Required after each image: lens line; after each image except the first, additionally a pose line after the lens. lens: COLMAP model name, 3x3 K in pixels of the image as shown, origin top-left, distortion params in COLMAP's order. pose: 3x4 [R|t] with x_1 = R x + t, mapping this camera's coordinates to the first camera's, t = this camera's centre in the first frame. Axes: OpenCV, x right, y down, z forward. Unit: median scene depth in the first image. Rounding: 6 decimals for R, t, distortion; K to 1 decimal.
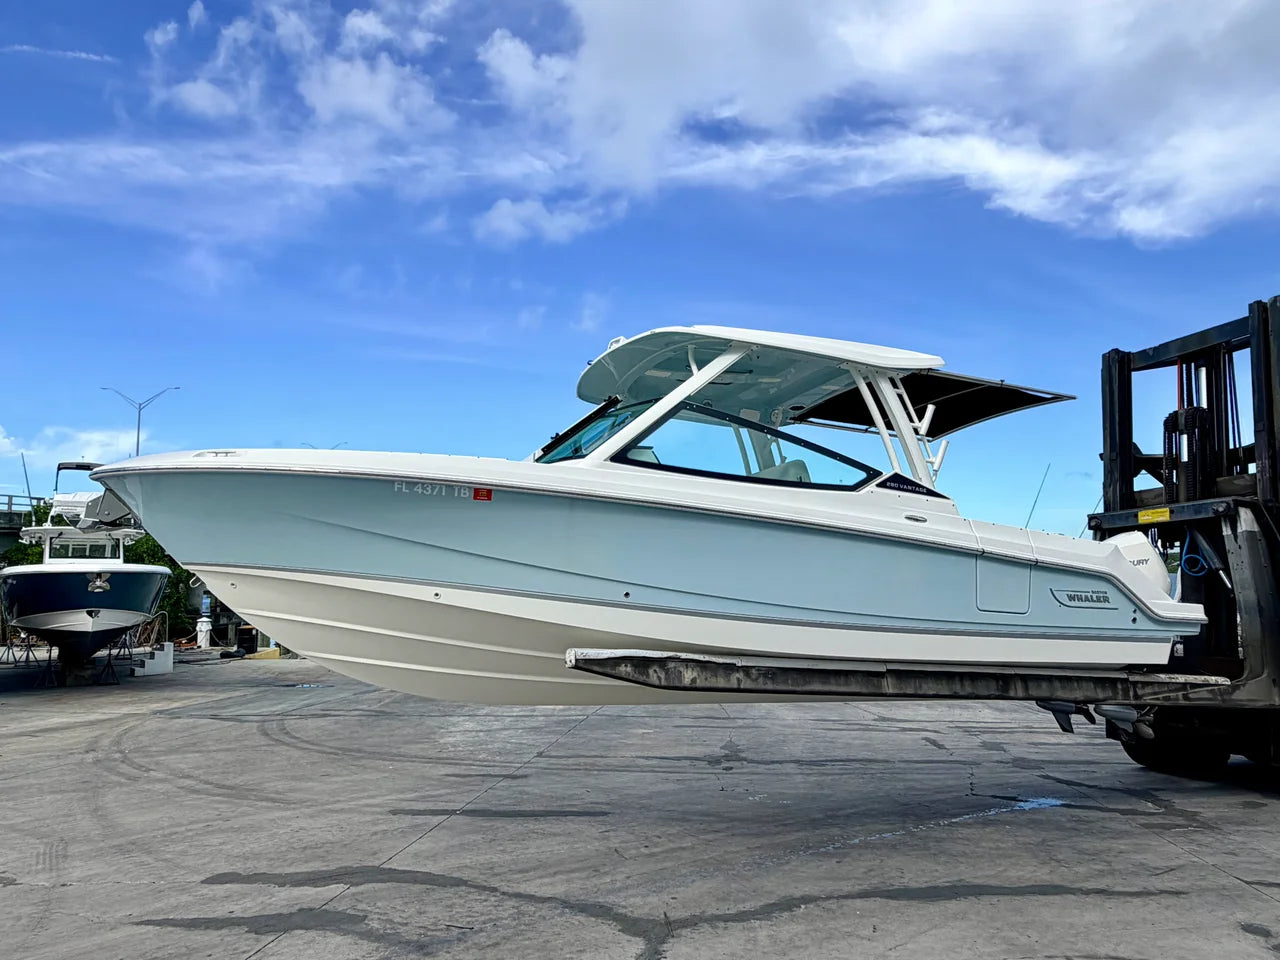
lens RADIAL K [[1016.0, 0, 686.0], [0, 1016.0, 482.4], [0, 0, 1]] dist [-0.001563, 0.005629]
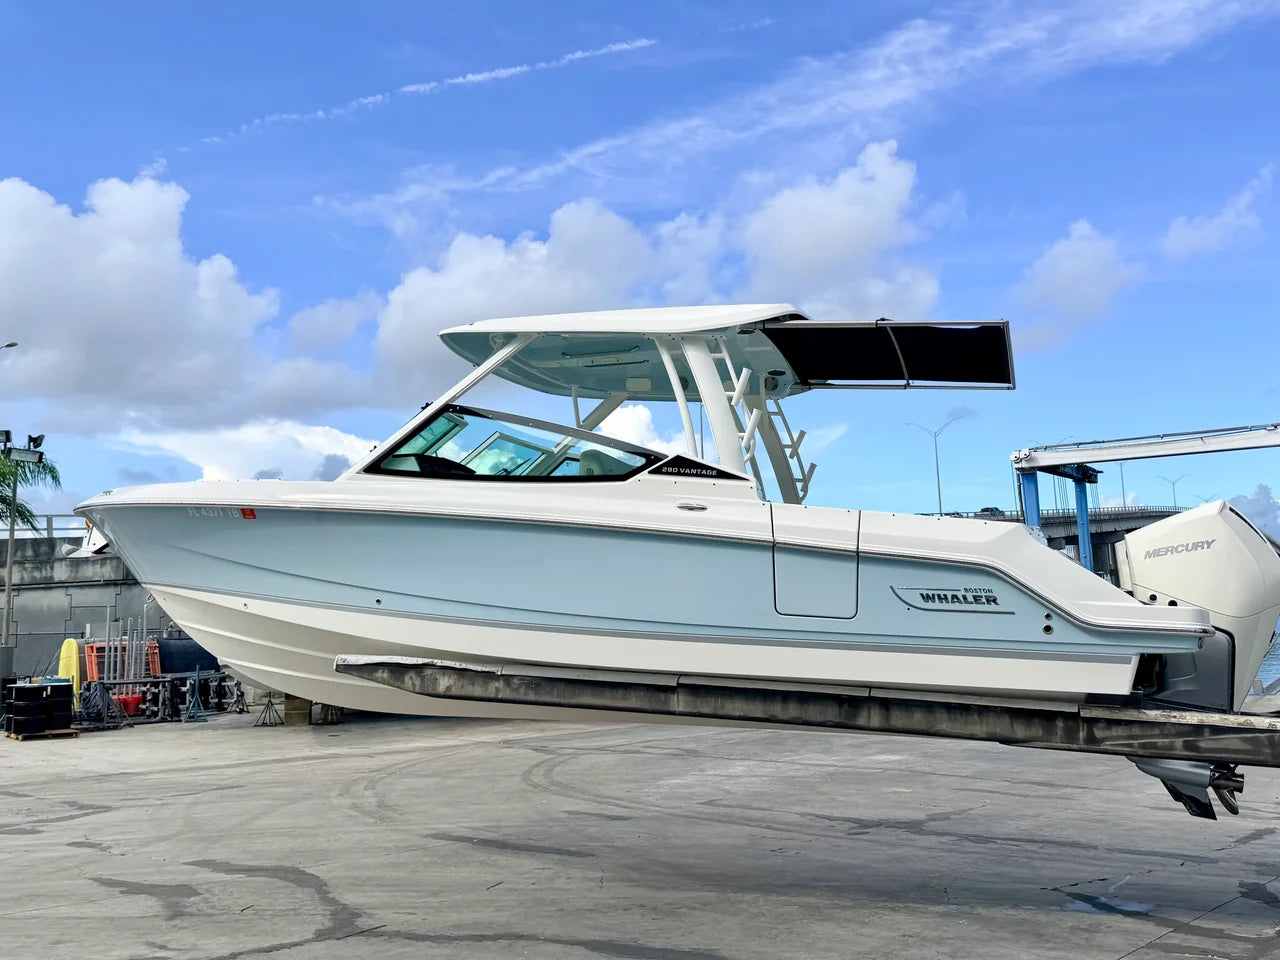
lens RADIAL K [[1404.1, 0, 640.0], [0, 1404.1, 480.0], [0, 0, 1]] dist [0.258124, -0.806830]
pose [[0.770271, -0.073923, -0.633418, 0.851051], [0.075691, 0.996835, -0.024292, 0.034566], [0.633209, -0.029232, 0.773429, 0.052875]]
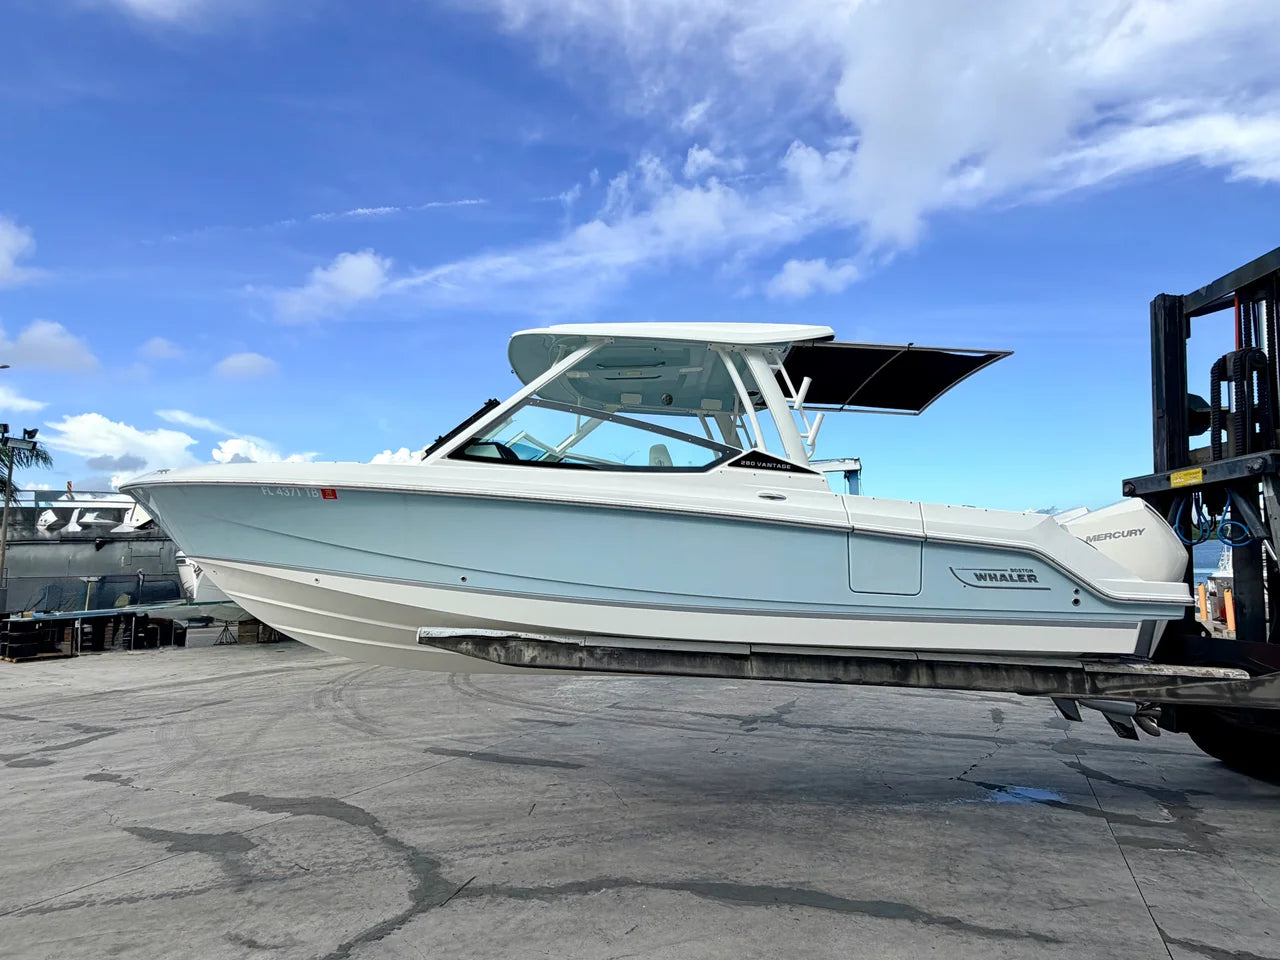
lens RADIAL K [[782.5, 0, 640.0], [0, 782.5, 480.0], [0, 0, 1]] dist [-0.000239, 0.001657]
pose [[0.917974, -0.051584, -0.393272, 0.364087], [0.054538, 0.998505, -0.003670, 0.014185], [0.392873, -0.018080, 0.919415, 0.242667]]
